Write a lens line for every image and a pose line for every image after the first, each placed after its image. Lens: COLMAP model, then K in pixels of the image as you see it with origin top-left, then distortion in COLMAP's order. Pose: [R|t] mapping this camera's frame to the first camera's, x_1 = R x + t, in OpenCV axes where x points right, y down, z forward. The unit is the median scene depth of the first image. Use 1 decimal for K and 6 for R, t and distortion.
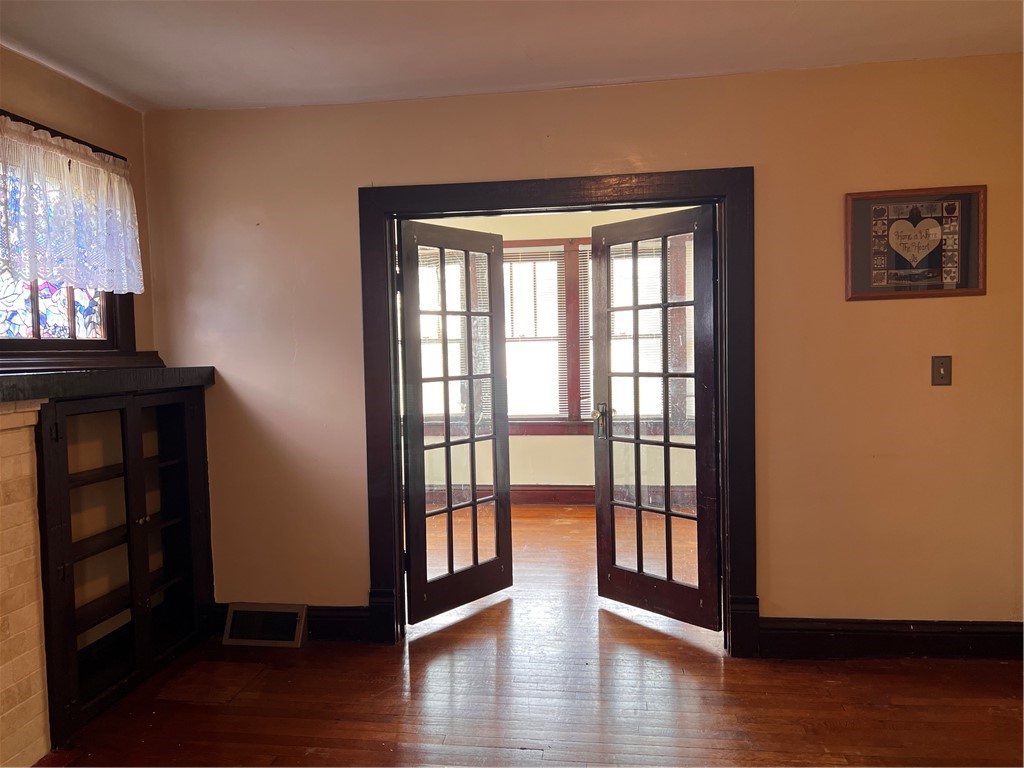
lens RADIAL K [[761.6, 0, 507.3], [0, 761.6, 386.1], [0, 0, 1]] dist [0.081039, -0.121810]
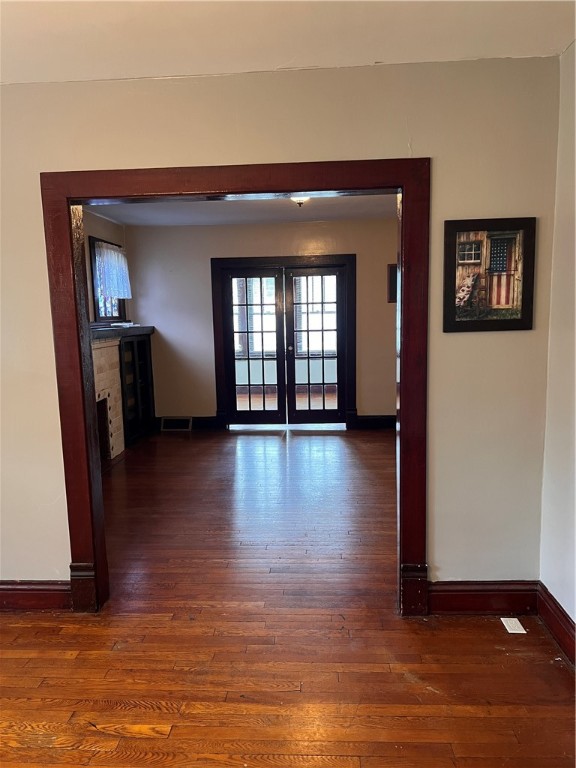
lens RADIAL K [[588.9, 0, 288.0], [0, 588.9, 384.0], [0, 0, 1]] dist [0.088402, -0.091670]
pose [[0.998075, -0.007314, 0.061579, -0.060134], [0.002963, 0.997511, 0.070453, 0.032681], [-0.061941, -0.070135, 0.995613, -1.136259]]
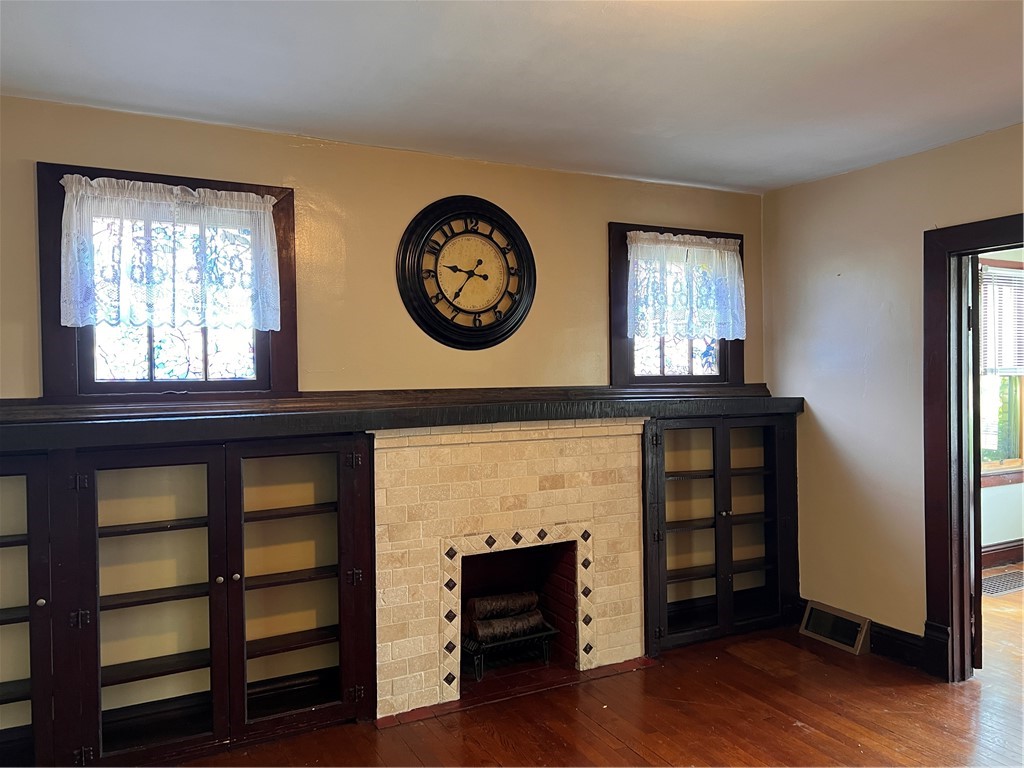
lens RADIAL K [[761.6, 0, 507.3], [0, 761.6, 386.1], [0, 0, 1]] dist [0.081039, -0.121810]
pose [[0.559157, 0.020762, -0.828801, 0.379114], [-0.040487, 0.999177, -0.002284, -0.022979], [0.828072, 0.034833, 0.559538, -0.047375]]
